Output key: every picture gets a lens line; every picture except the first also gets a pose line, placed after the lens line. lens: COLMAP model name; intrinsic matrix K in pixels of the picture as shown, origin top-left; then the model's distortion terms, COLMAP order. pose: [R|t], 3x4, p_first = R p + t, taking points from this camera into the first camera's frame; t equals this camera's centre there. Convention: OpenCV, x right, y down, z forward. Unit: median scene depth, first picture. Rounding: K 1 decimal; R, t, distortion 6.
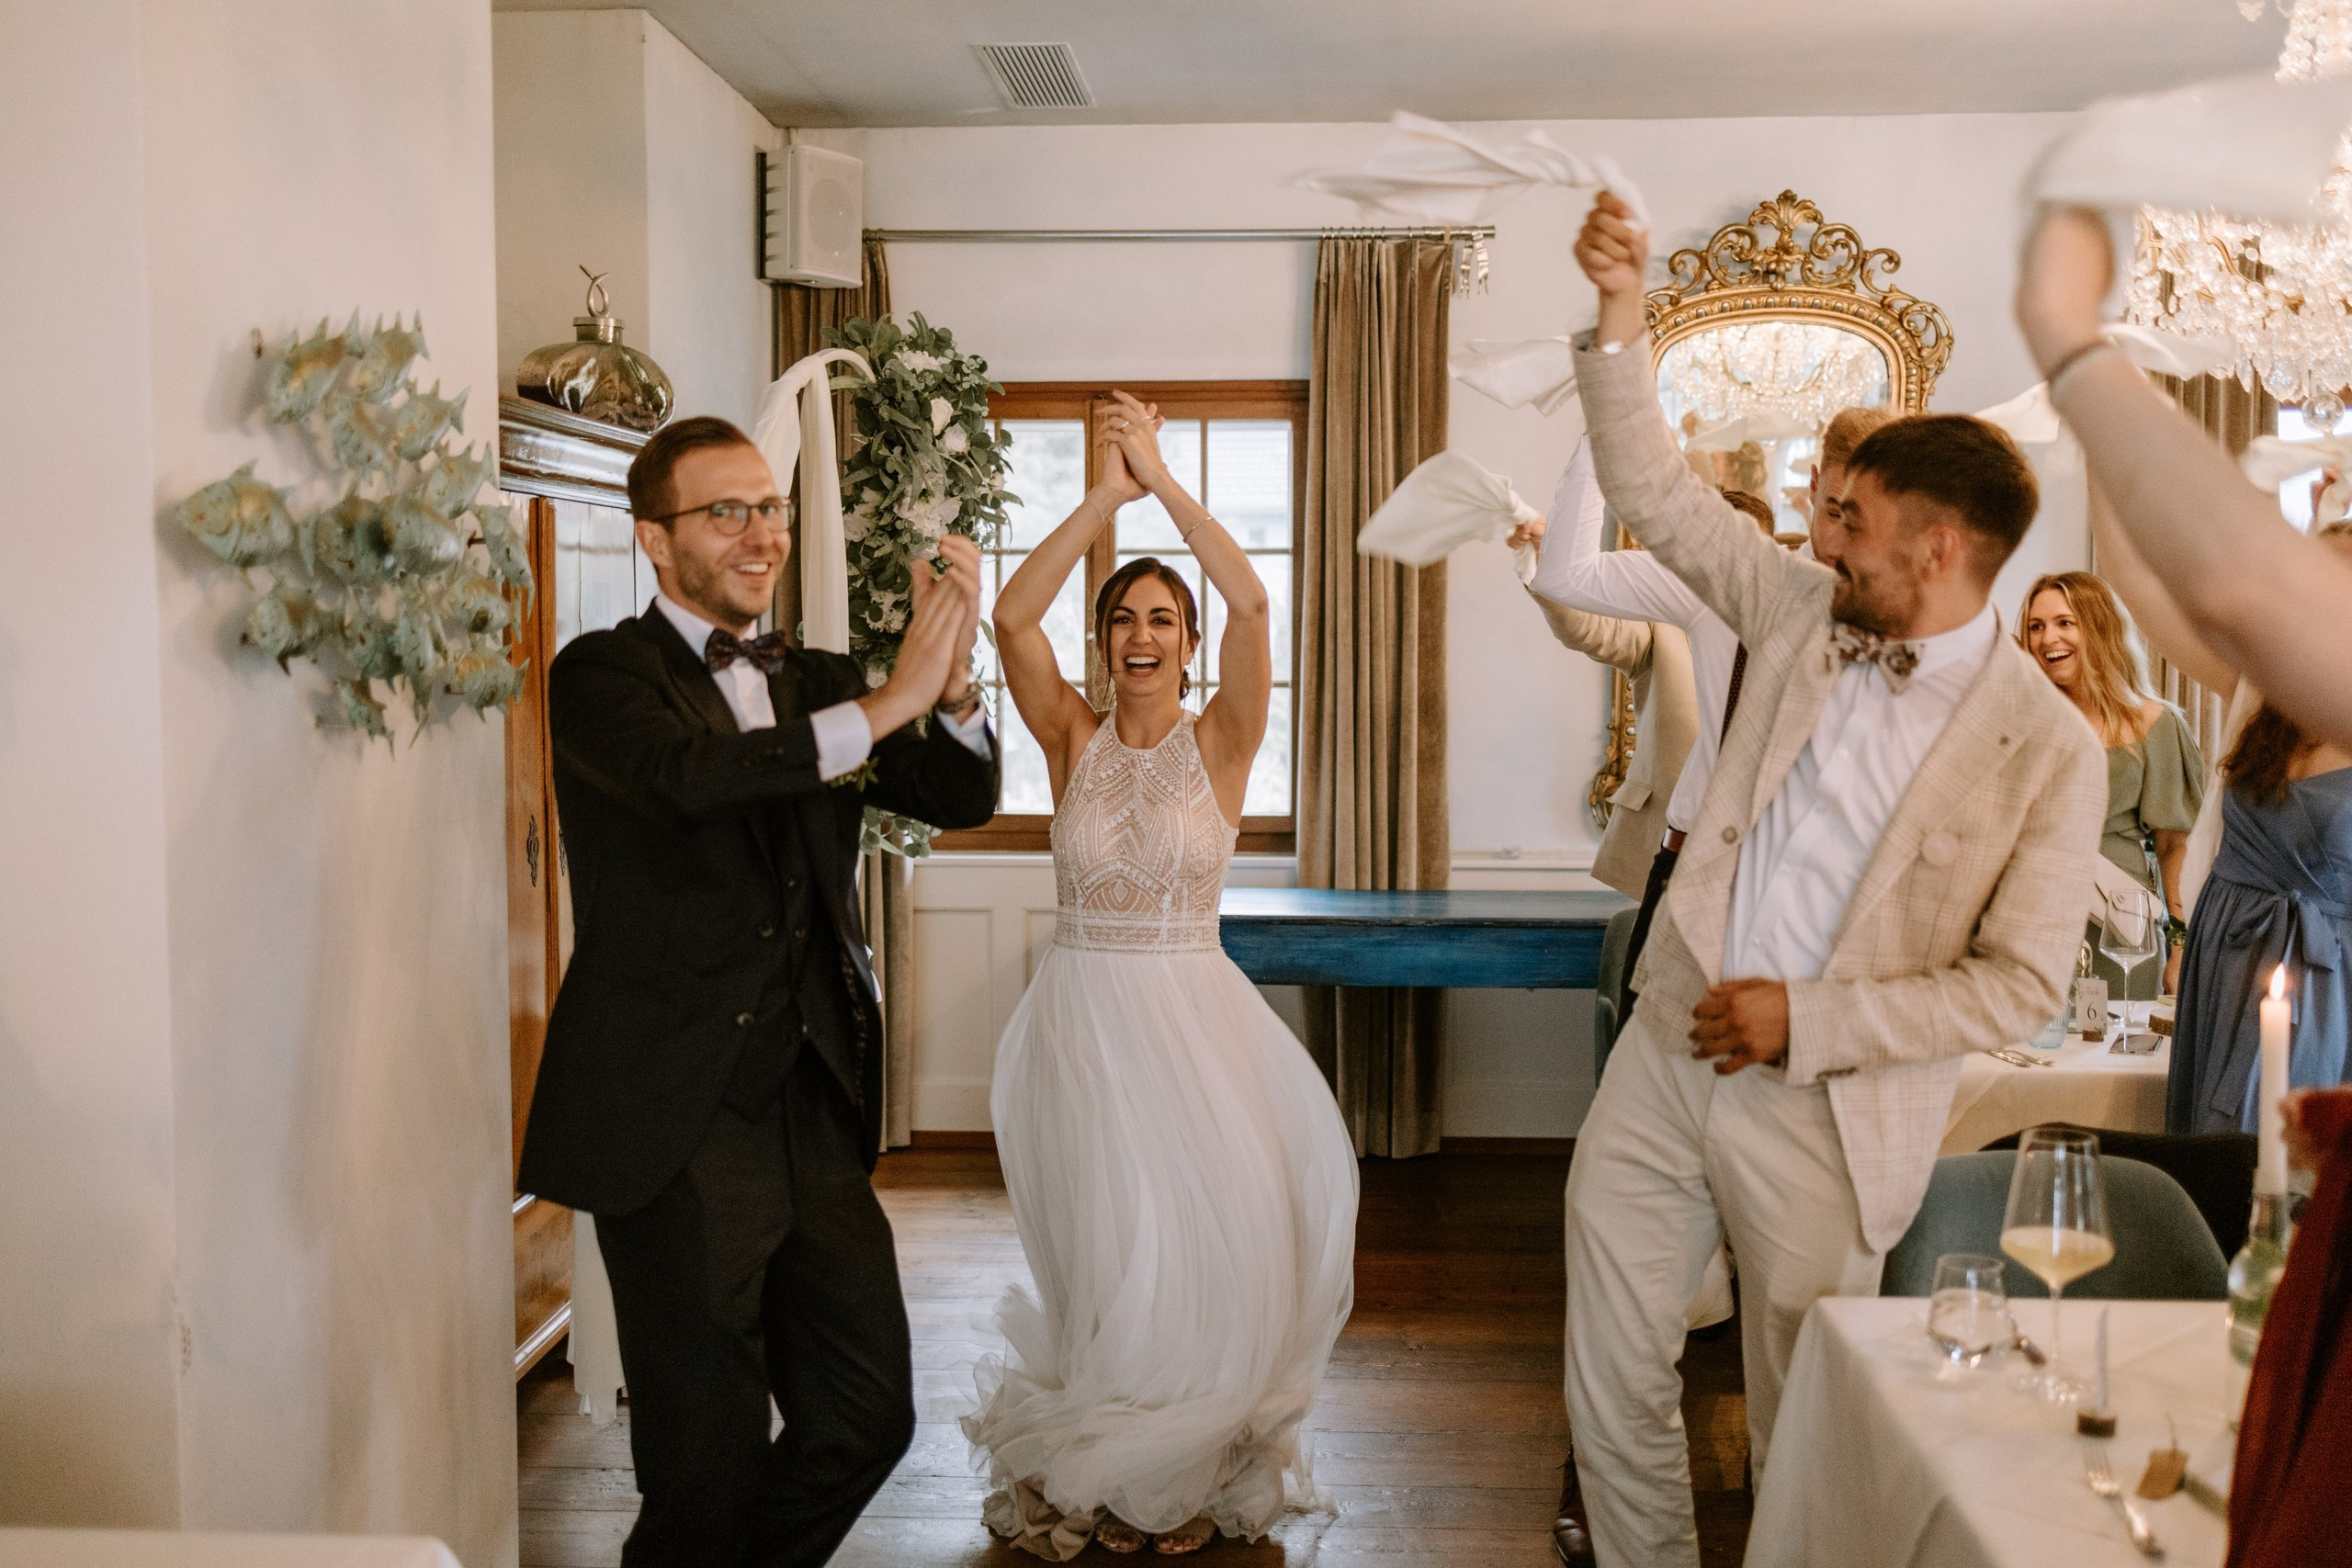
lens RADIAL K [[2341.6, 0, 1180.7], [0, 2341.6, 776.6], [0, 0, 1]] dist [0.032222, -0.021235]
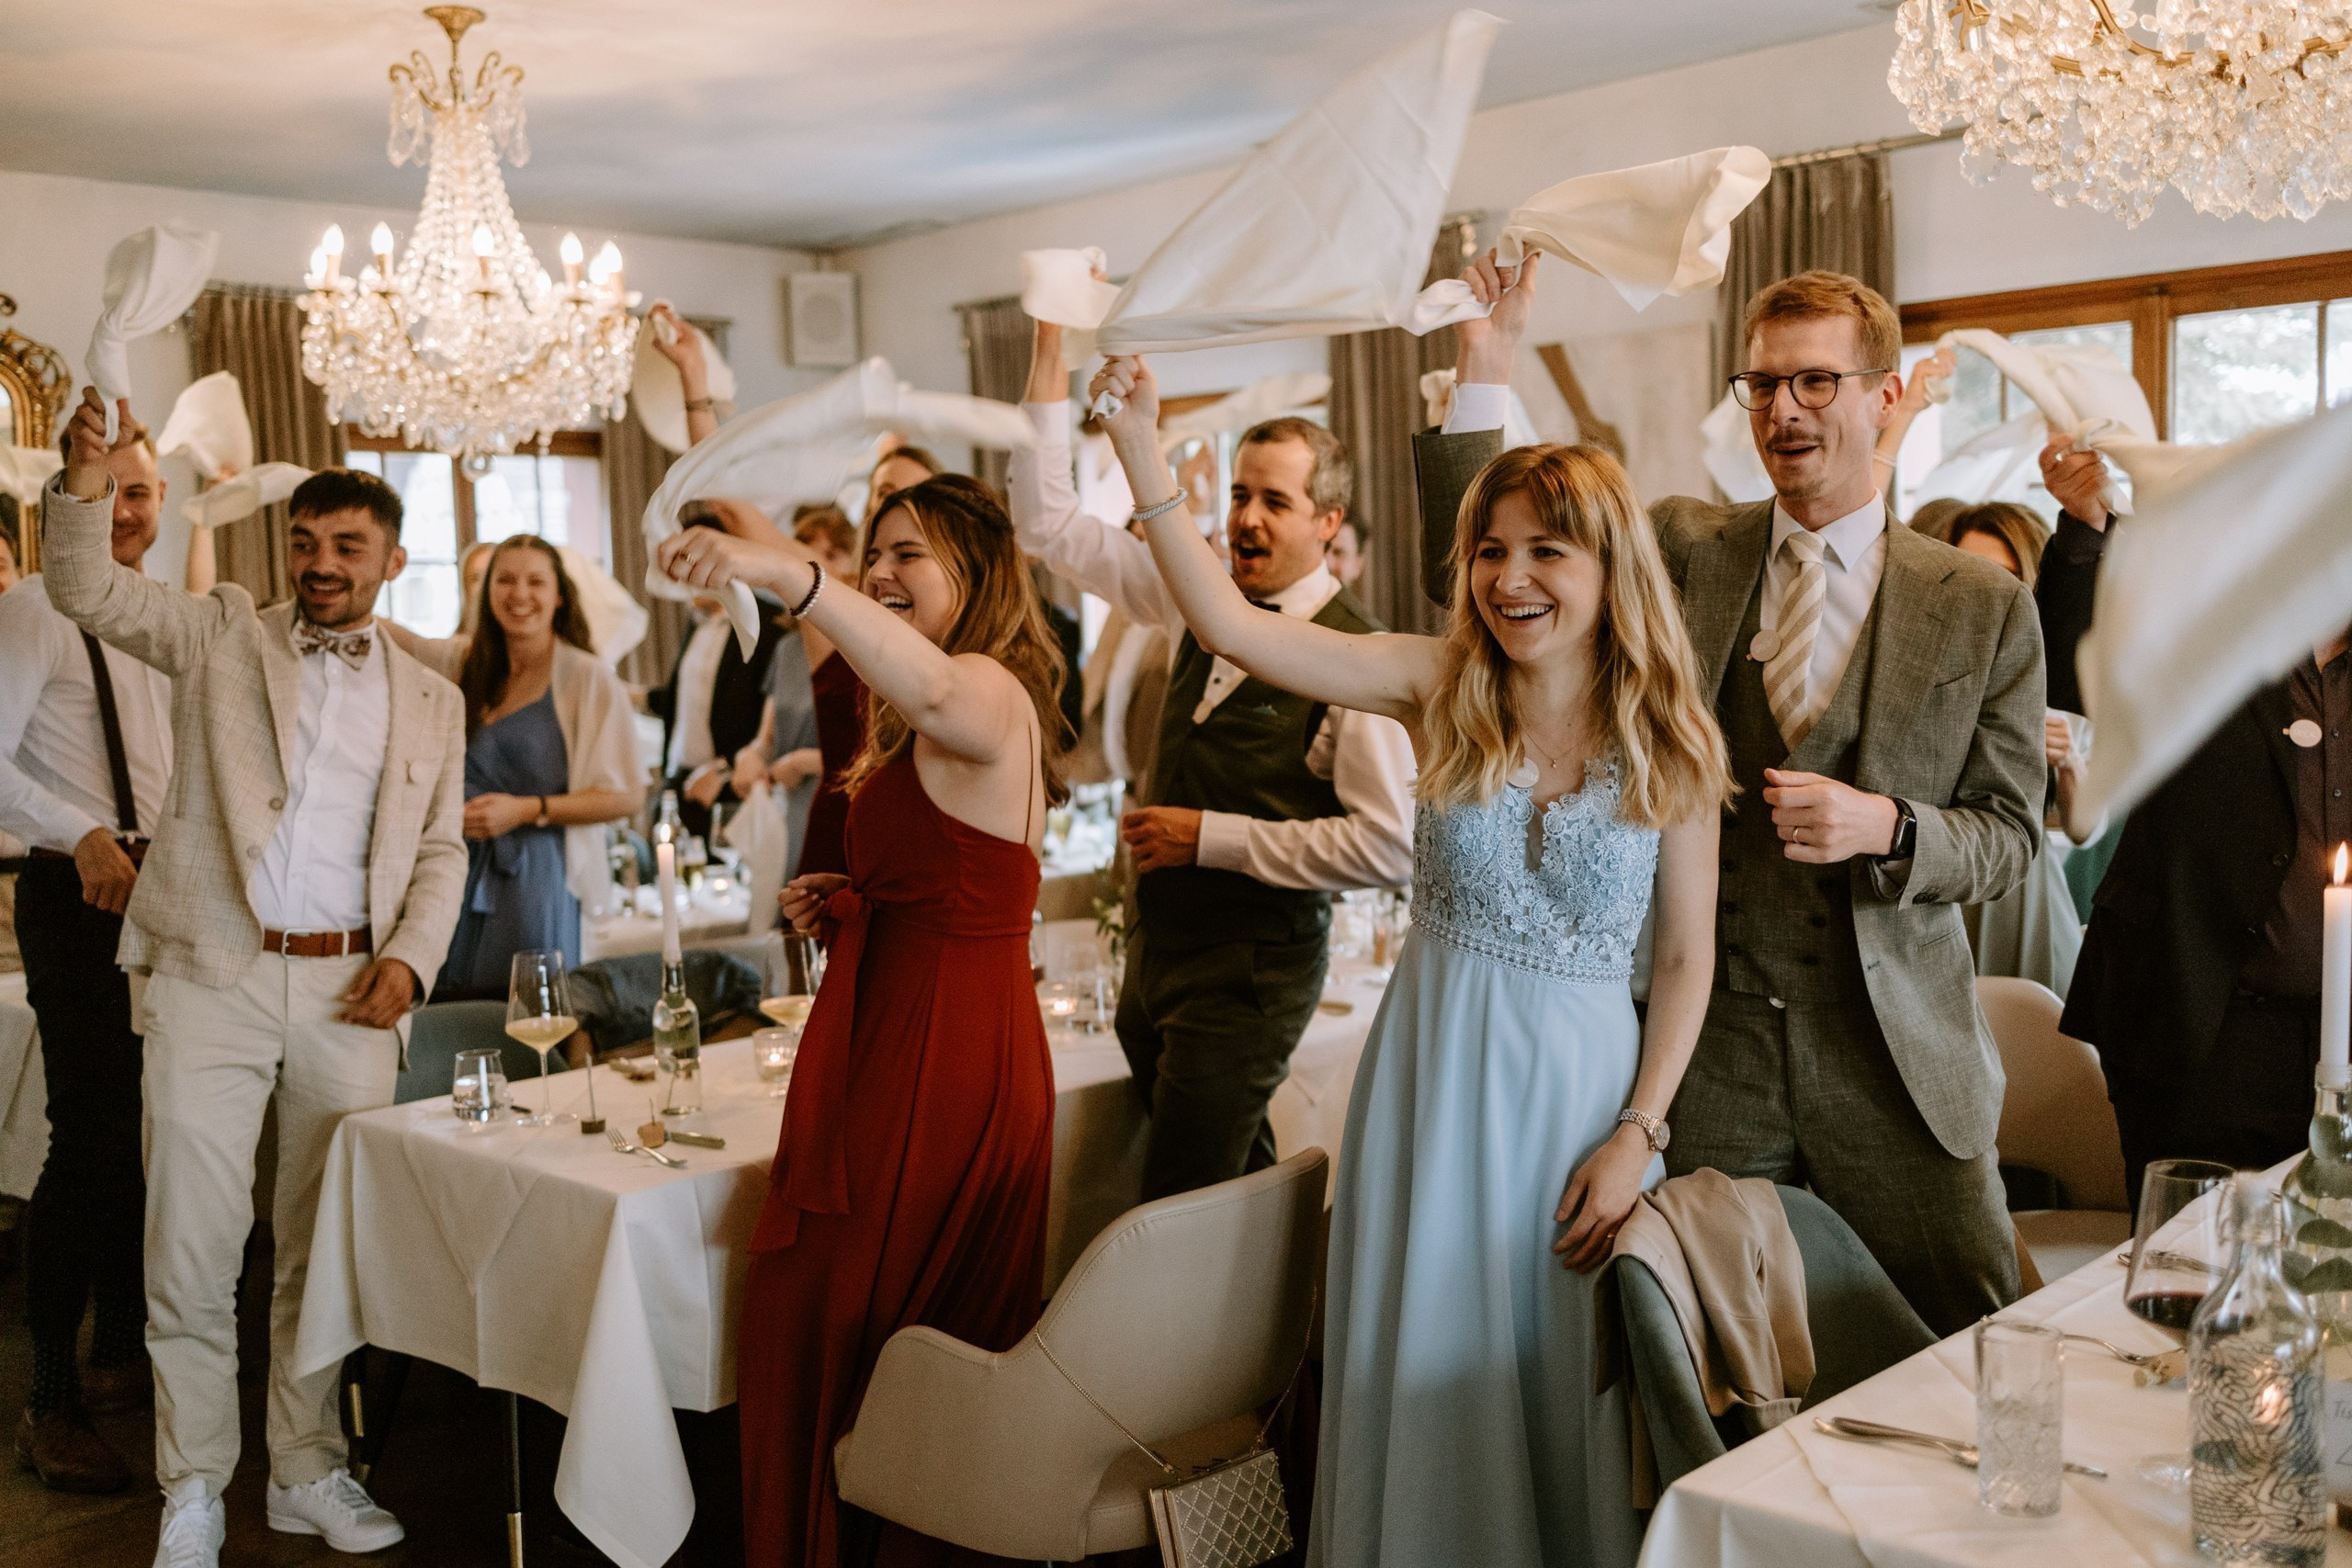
lens RADIAL K [[2341.6, 0, 1180.7], [0, 2341.6, 776.6], [0, 0, 1]] dist [0.032222, -0.021235]
pose [[0.642427, -0.081246, 0.762028, -0.241767], [0.085187, 0.995773, 0.034351, 0.008851], [-0.761597, 0.042847, 0.646633, -0.137007]]
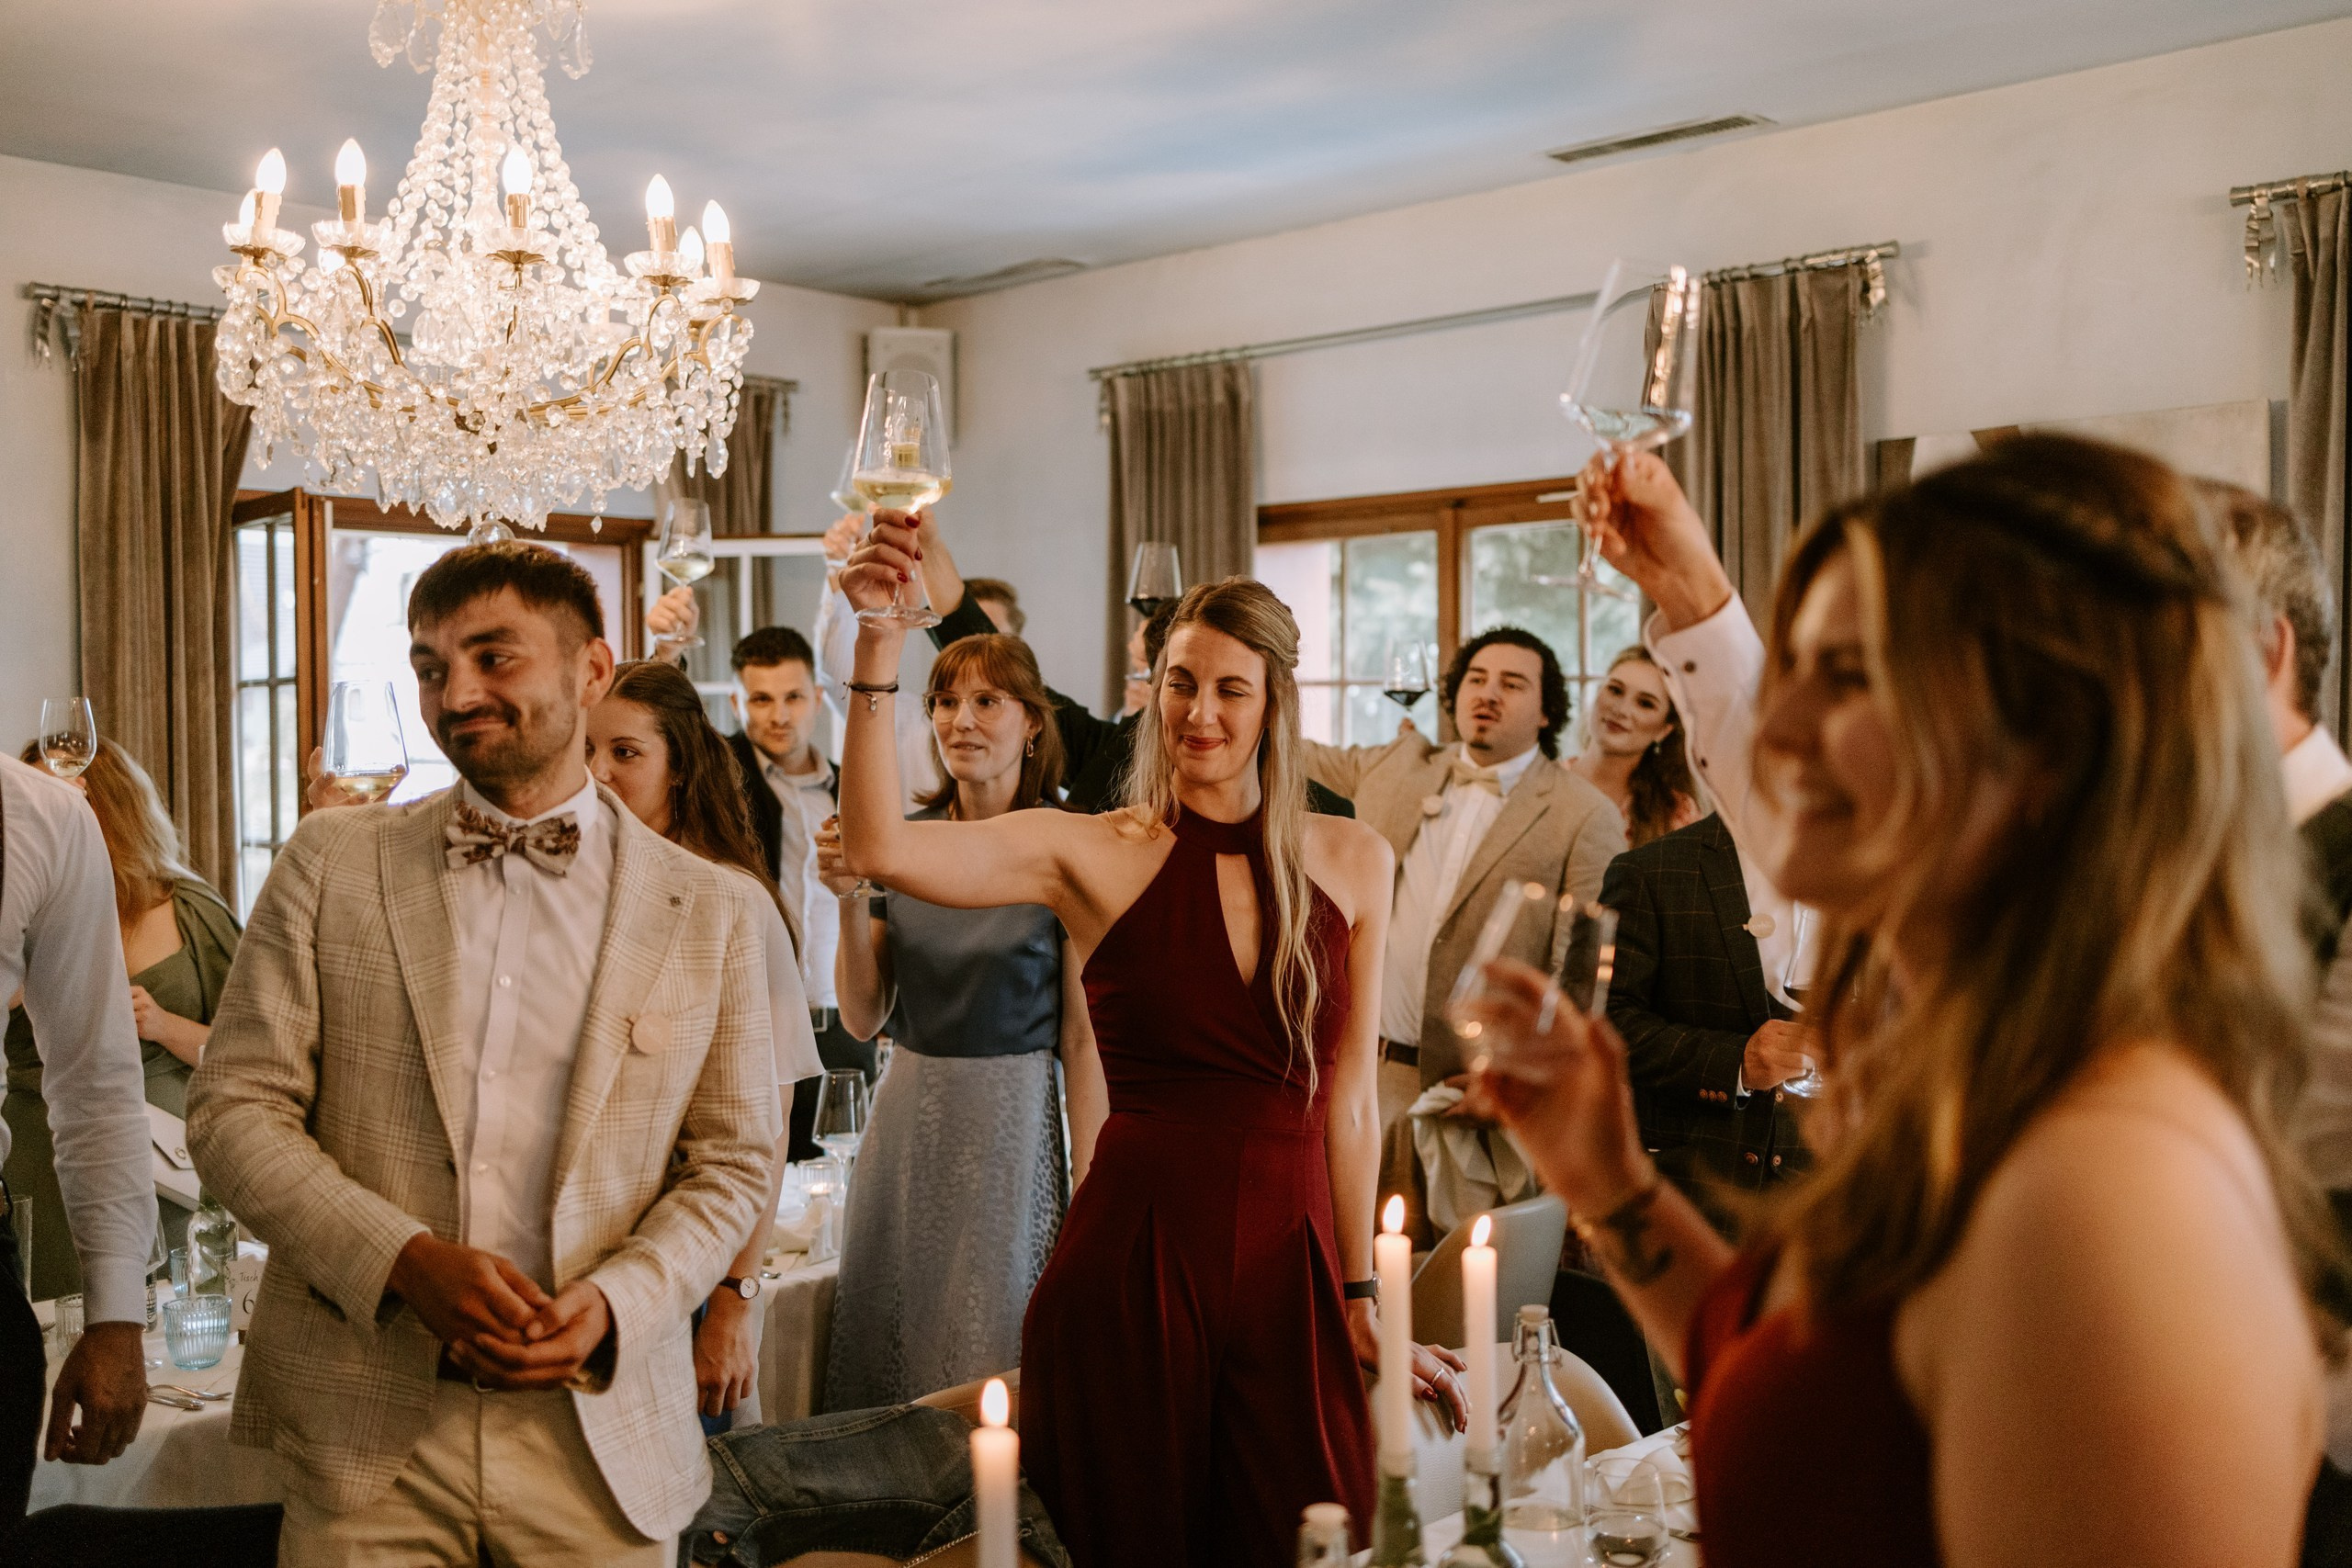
lens RADIAL K [[2310.8, 0, 1211.2], [0, 2310.8, 771.6], [0, 0, 1]] dist [0.007227, -0.013175]
pose [[0.611978, -0.021712, 0.790577, -0.018186], [0.059914, 0.998023, -0.018969, -0.032662], [-0.788602, 0.058975, 0.612069, 0.228548]]
